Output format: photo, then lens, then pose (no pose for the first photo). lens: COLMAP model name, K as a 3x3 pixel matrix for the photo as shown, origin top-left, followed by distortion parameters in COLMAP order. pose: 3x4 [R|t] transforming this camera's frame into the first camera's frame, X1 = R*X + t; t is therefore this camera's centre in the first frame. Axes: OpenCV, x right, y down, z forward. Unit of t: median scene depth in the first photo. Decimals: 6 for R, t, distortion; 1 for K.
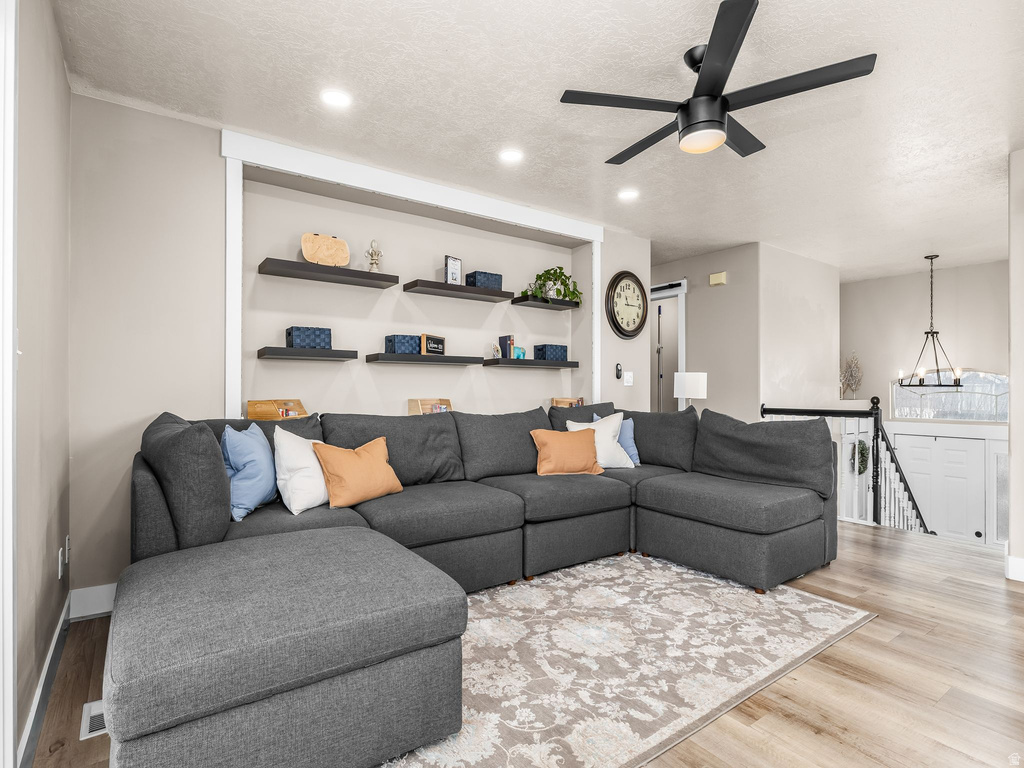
lens RADIAL K [[522.3, 0, 496.1], [0, 522.3, 388.8], [0, 0, 1]] dist [0.000375, -0.000191]
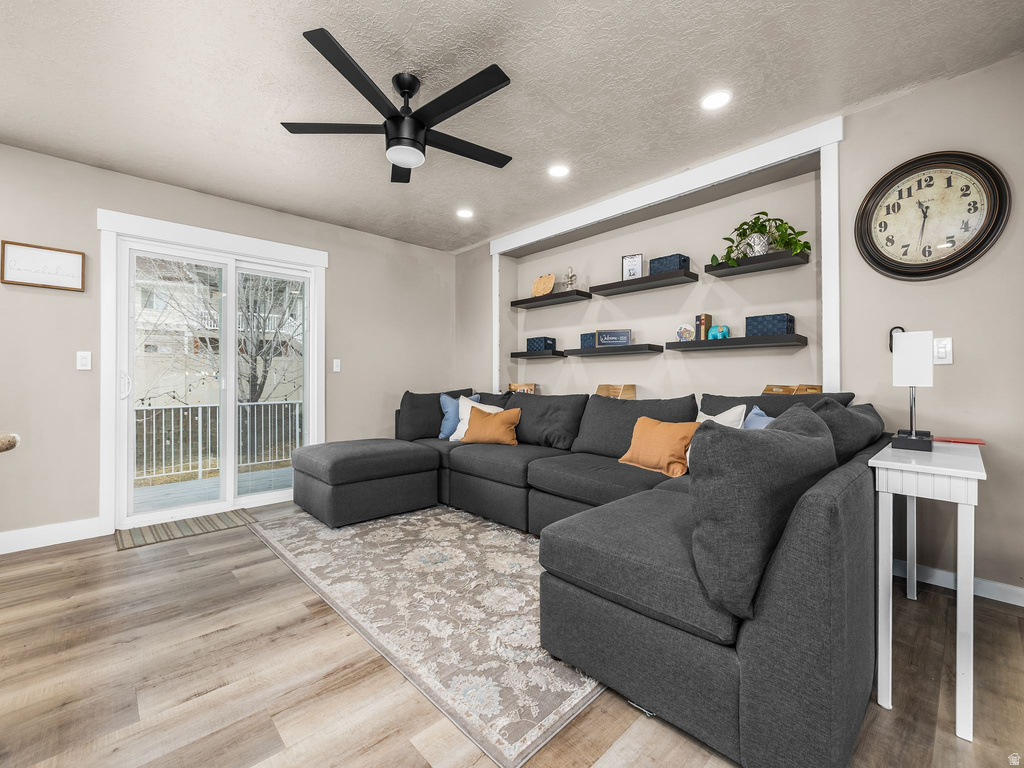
lens RADIAL K [[432.8, 0, 510.3], [0, 432.8, 383.2], [0, 0, 1]] dist [0.002387, 0.000286]
pose [[0.148072, 0.002760, -0.988973, 1.085303], [0.001594, 0.999994, 0.003029, 0.019237], [0.988975, -0.002025, 0.148067, 0.859863]]
